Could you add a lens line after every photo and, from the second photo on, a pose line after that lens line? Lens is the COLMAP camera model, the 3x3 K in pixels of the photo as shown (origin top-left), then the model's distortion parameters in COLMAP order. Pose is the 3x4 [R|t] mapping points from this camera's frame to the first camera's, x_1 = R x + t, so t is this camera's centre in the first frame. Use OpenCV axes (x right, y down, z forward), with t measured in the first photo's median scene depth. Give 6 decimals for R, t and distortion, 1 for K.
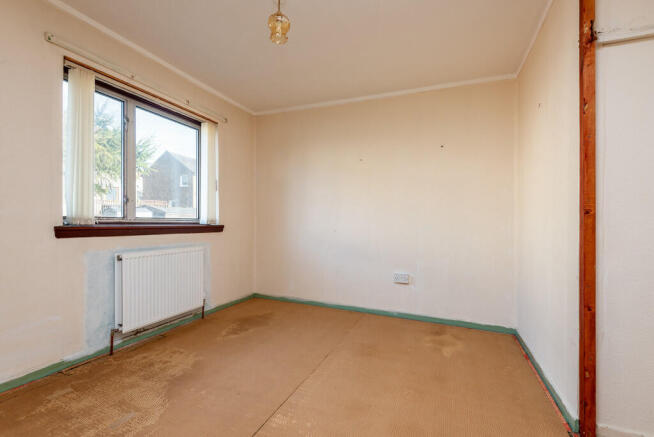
lens RADIAL K [[293.9, 0, 324.5], [0, 293.9, 219.8], [0, 0, 1]] dist [-0.000678, -0.000361]
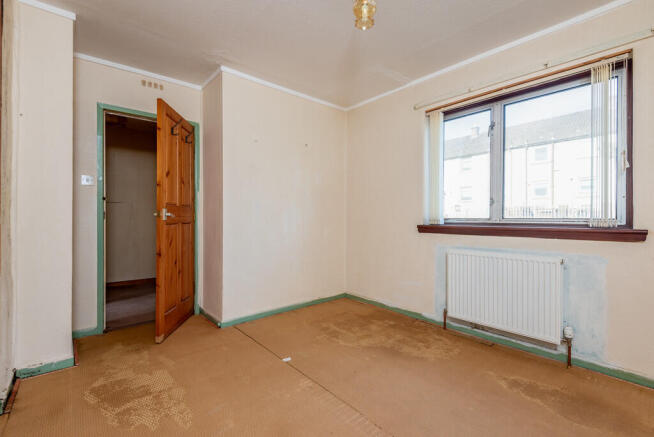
lens RADIAL K [[293.9, 0, 324.5], [0, 293.9, 219.8], [0, 0, 1]] dist [-0.000678, -0.000361]
pose [[-0.451742, -0.012206, -0.892065, 0.627402], [-0.004780, 0.999925, -0.011261, 0.014068], [0.892136, -0.000823, -0.451766, 1.127271]]
